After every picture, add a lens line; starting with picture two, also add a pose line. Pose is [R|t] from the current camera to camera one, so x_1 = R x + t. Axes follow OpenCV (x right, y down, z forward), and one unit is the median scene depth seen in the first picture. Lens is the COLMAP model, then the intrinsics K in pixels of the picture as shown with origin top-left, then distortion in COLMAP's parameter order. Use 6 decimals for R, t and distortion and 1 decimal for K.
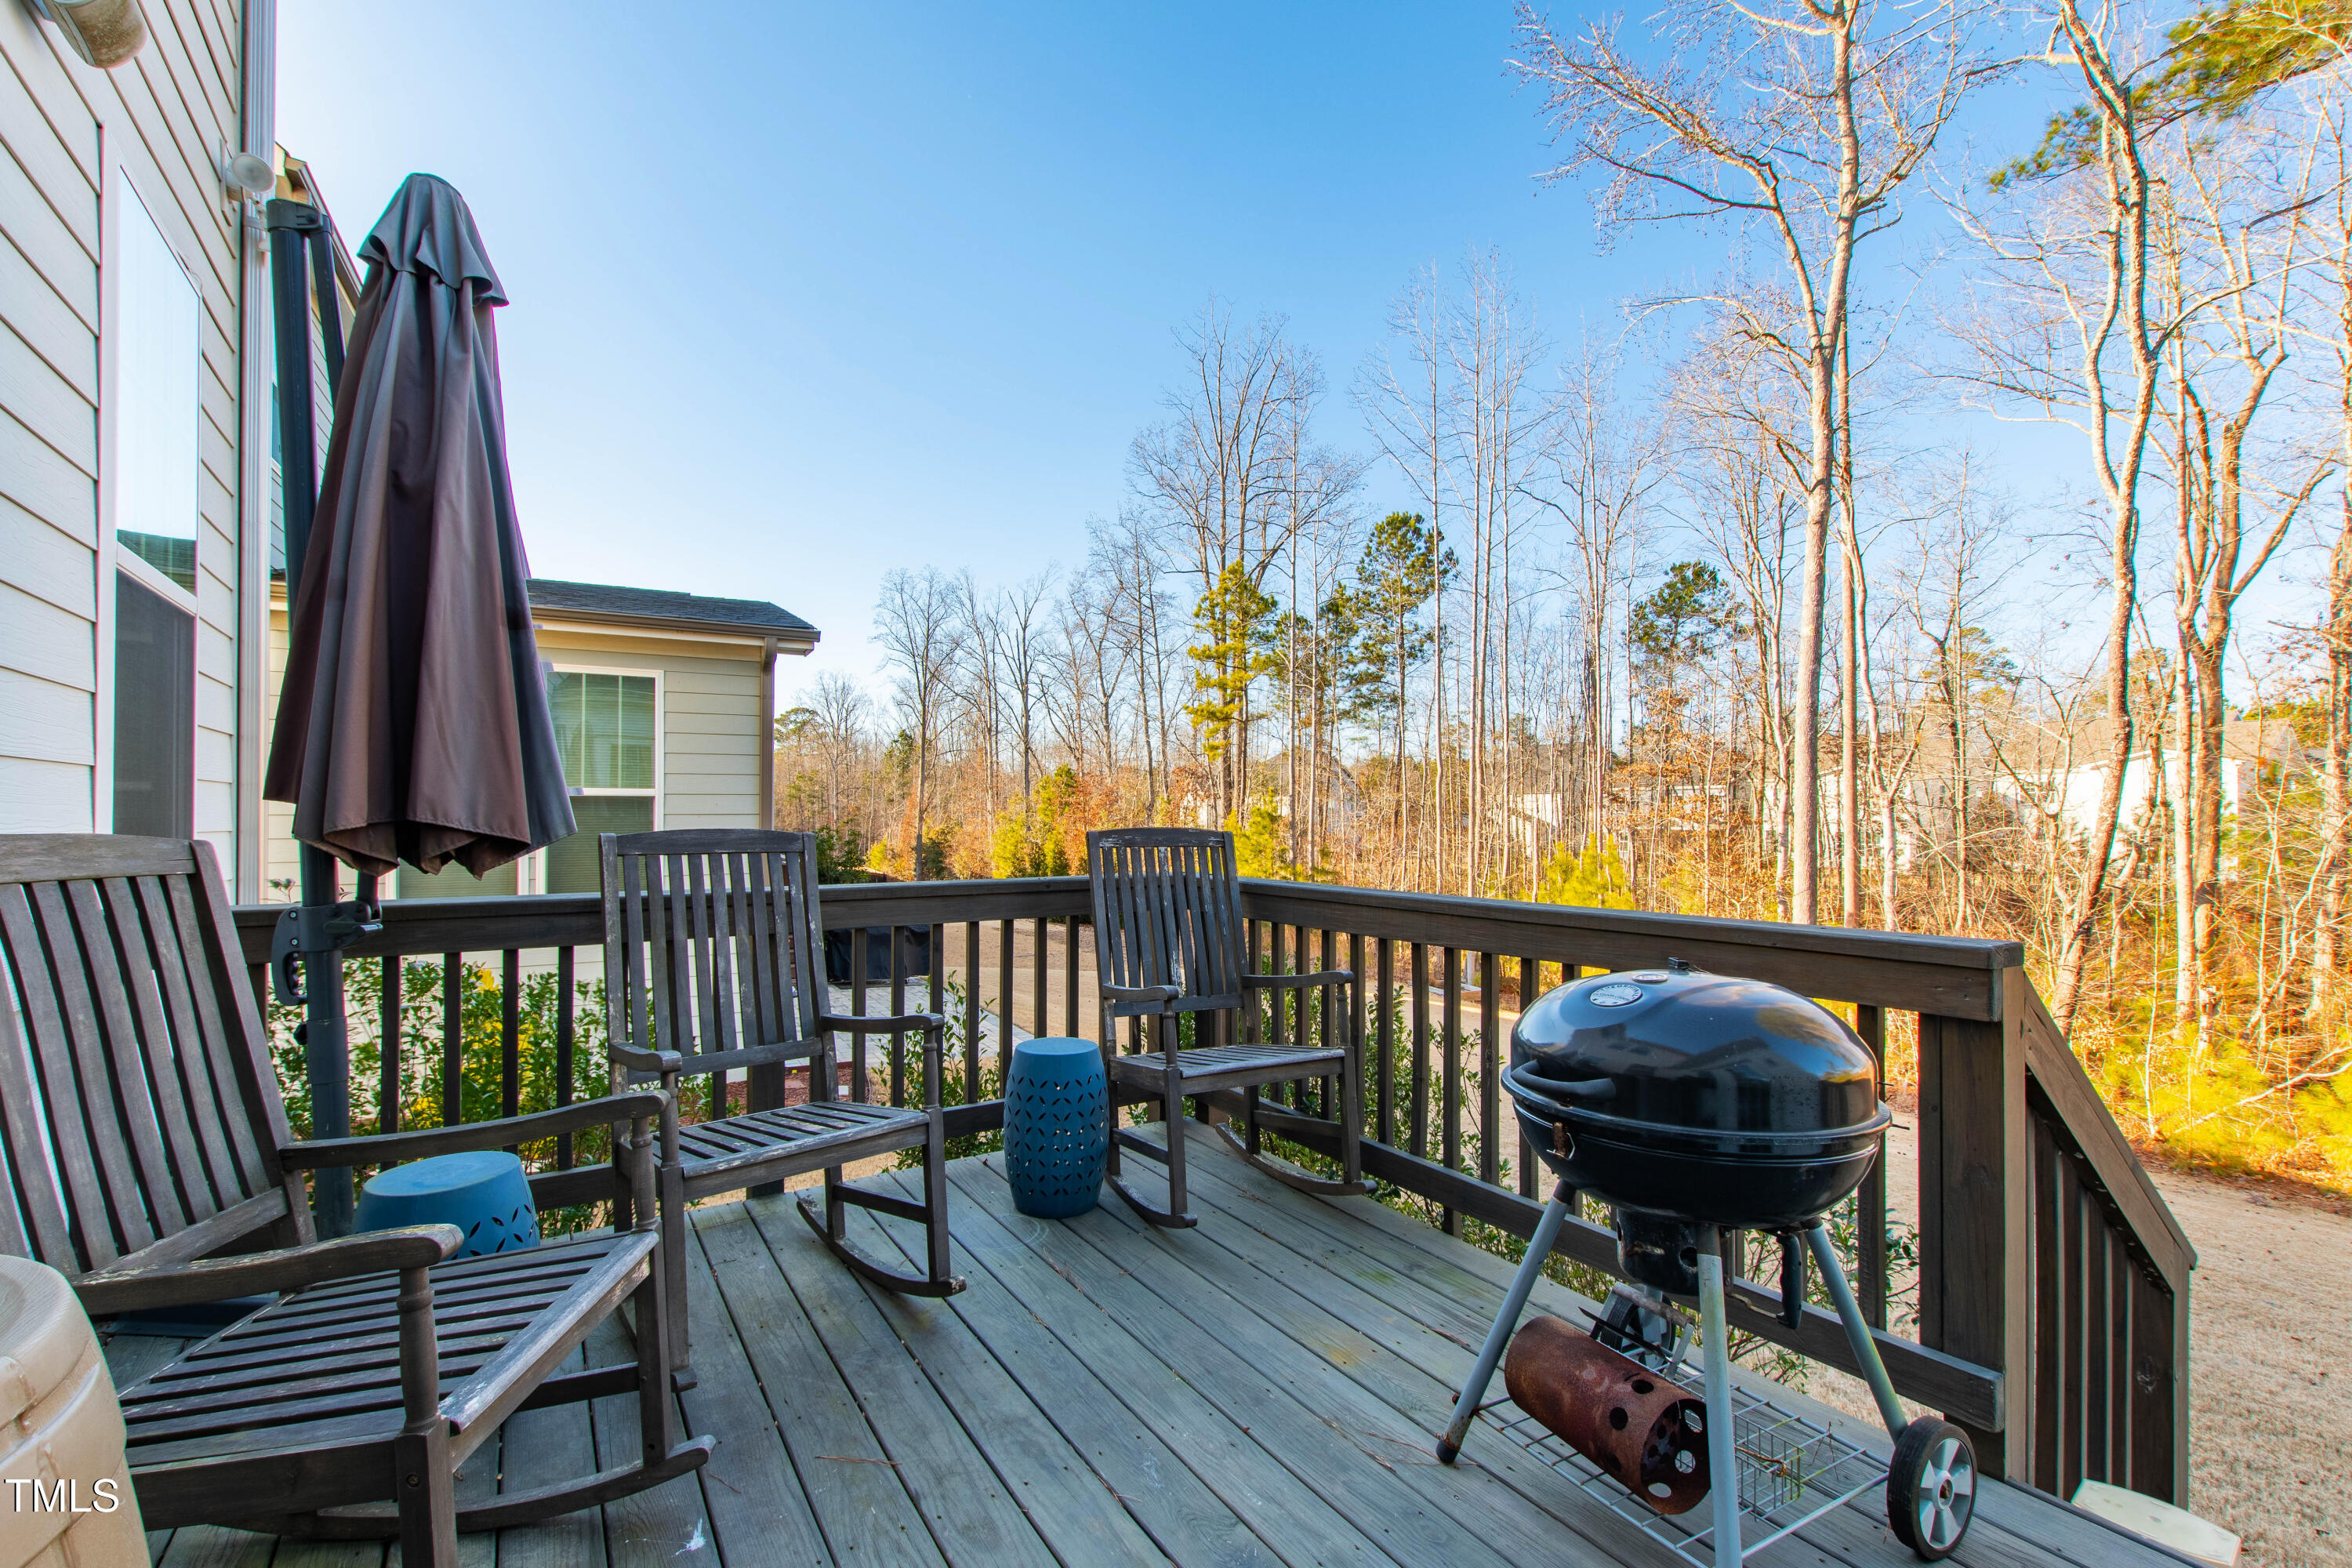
lens RADIAL K [[1036.9, 0, 1176.0], [0, 1036.9, 784.0], [0, 0, 1]] dist [0.000930, 0.000302]
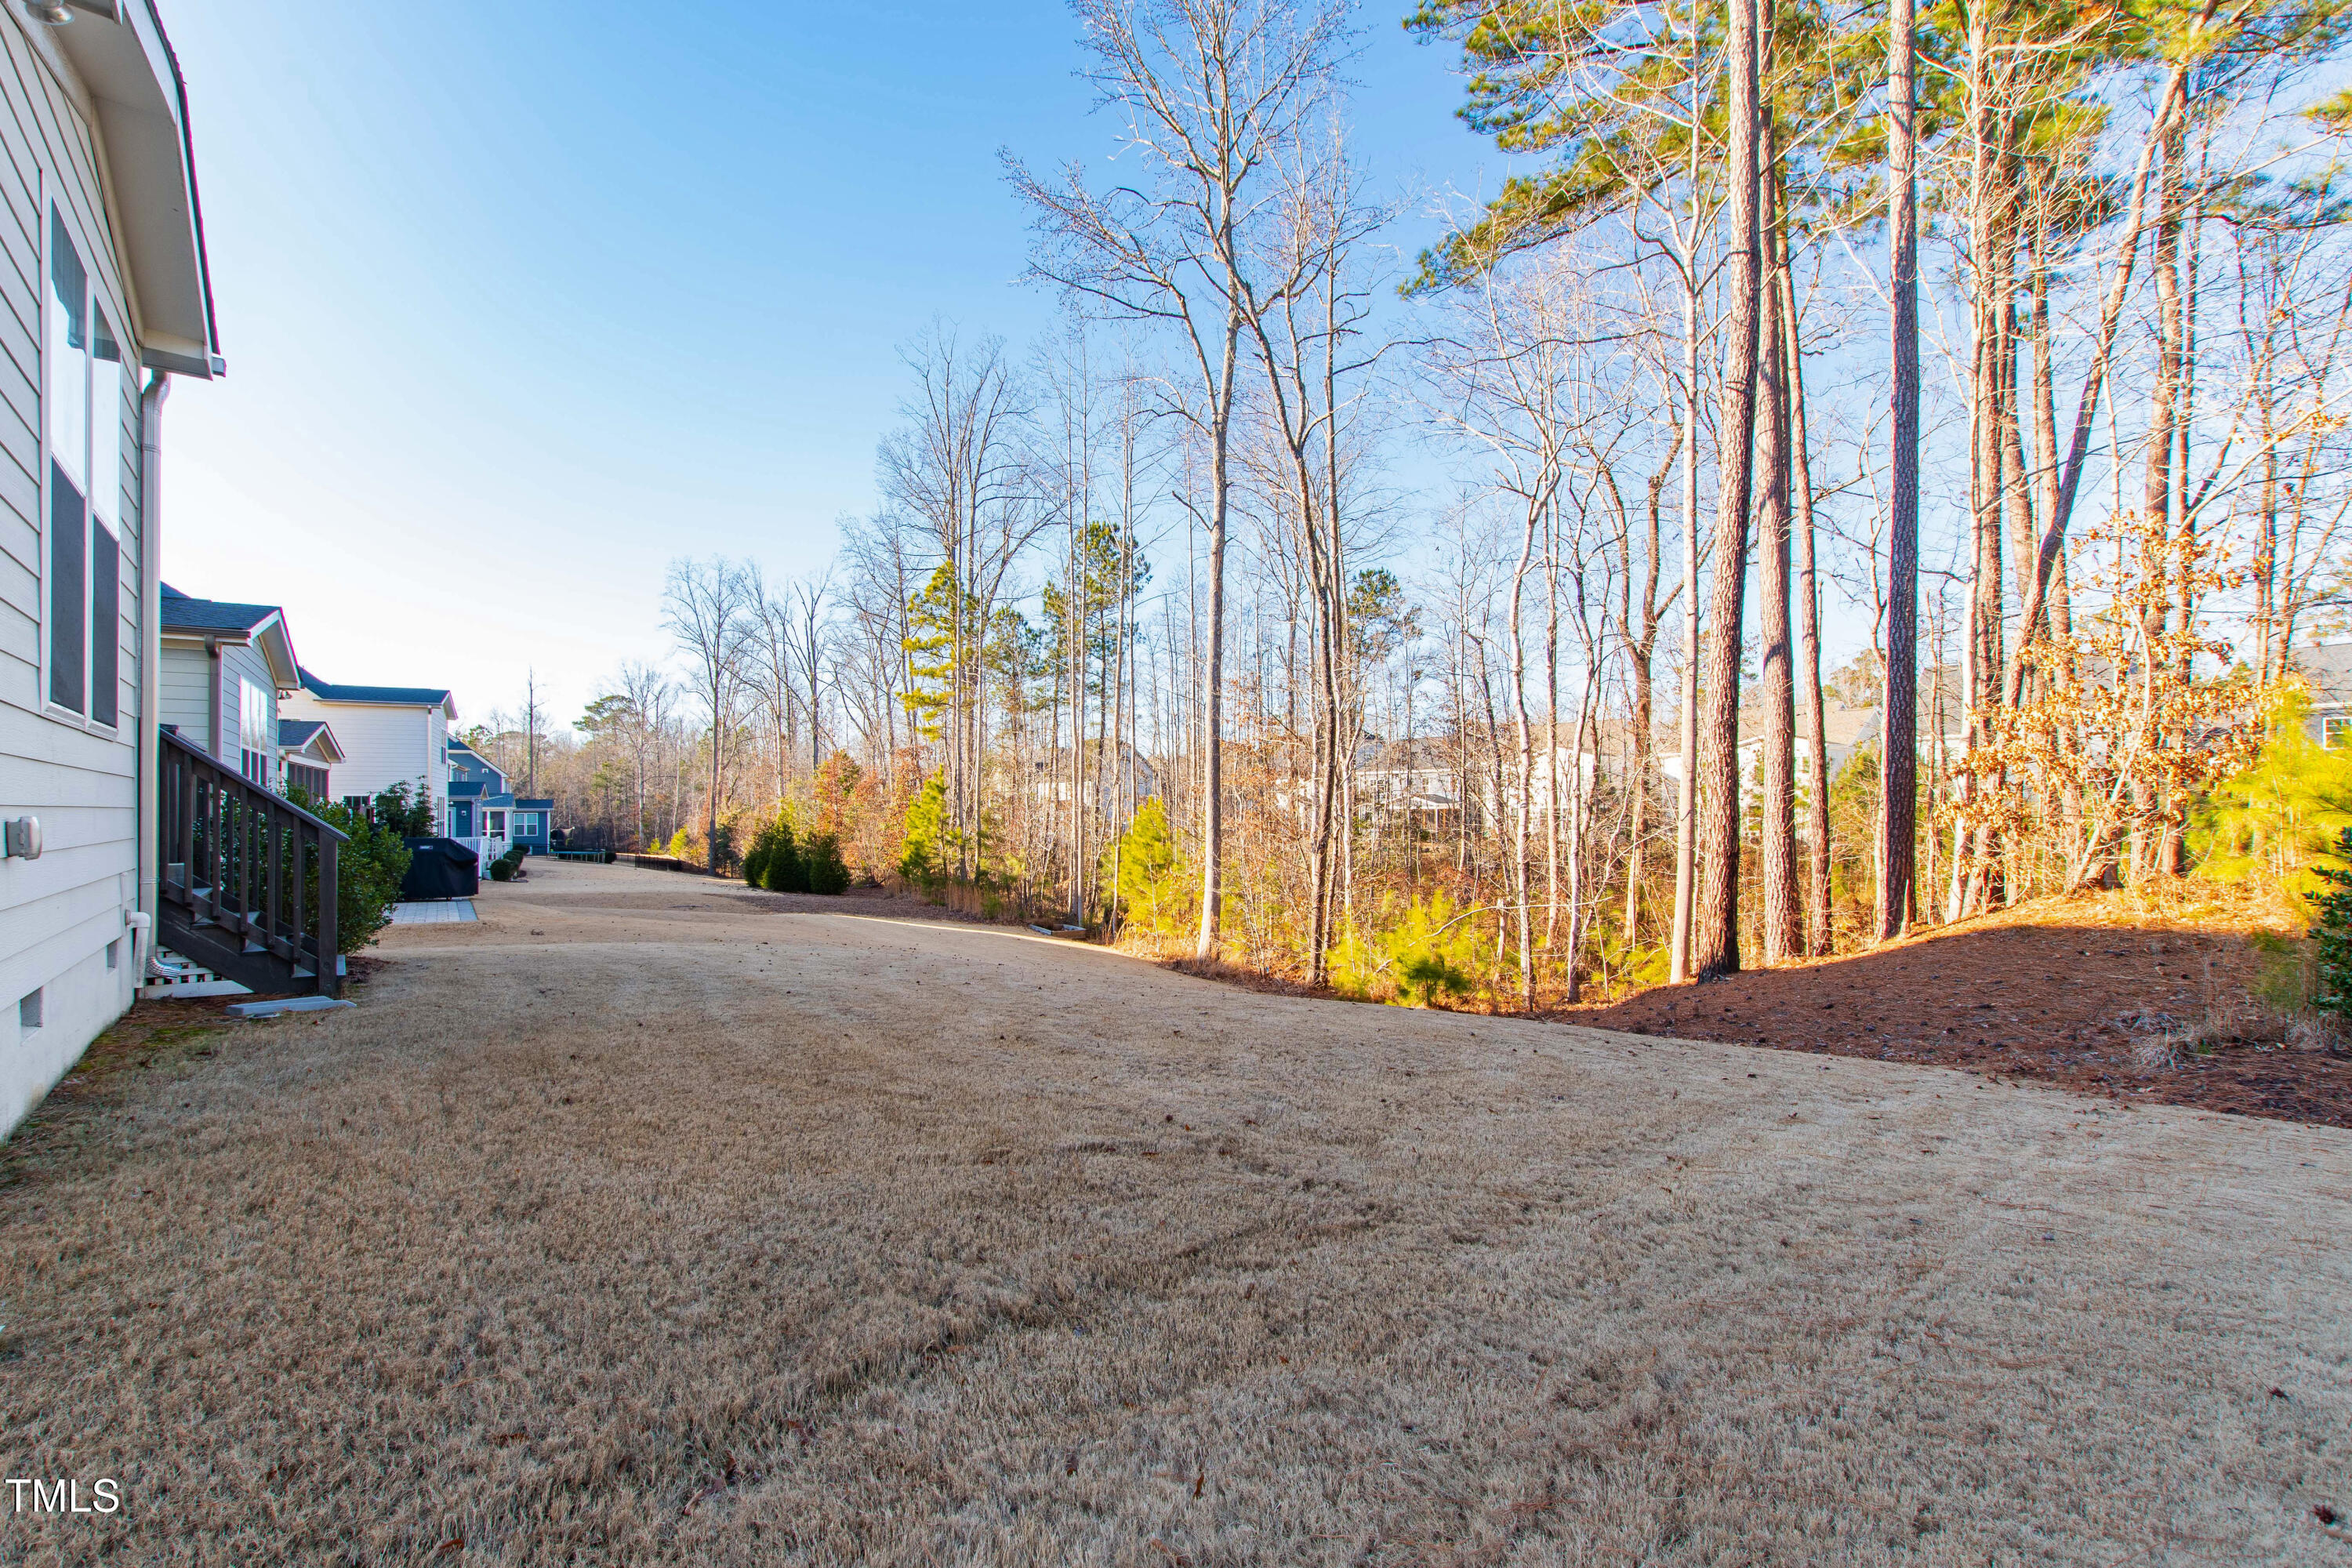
lens RADIAL K [[1026.5, 0, 1176.0], [0, 1026.5, 784.0], [0, 0, 1]] dist [0.024202, 0.000124]
pose [[0.991798, -0.007439, 0.127602, 0.138175], [0.006173, 0.999928, 0.010312, 0.010680], [-0.127670, -0.009440, 0.991772, -0.109179]]
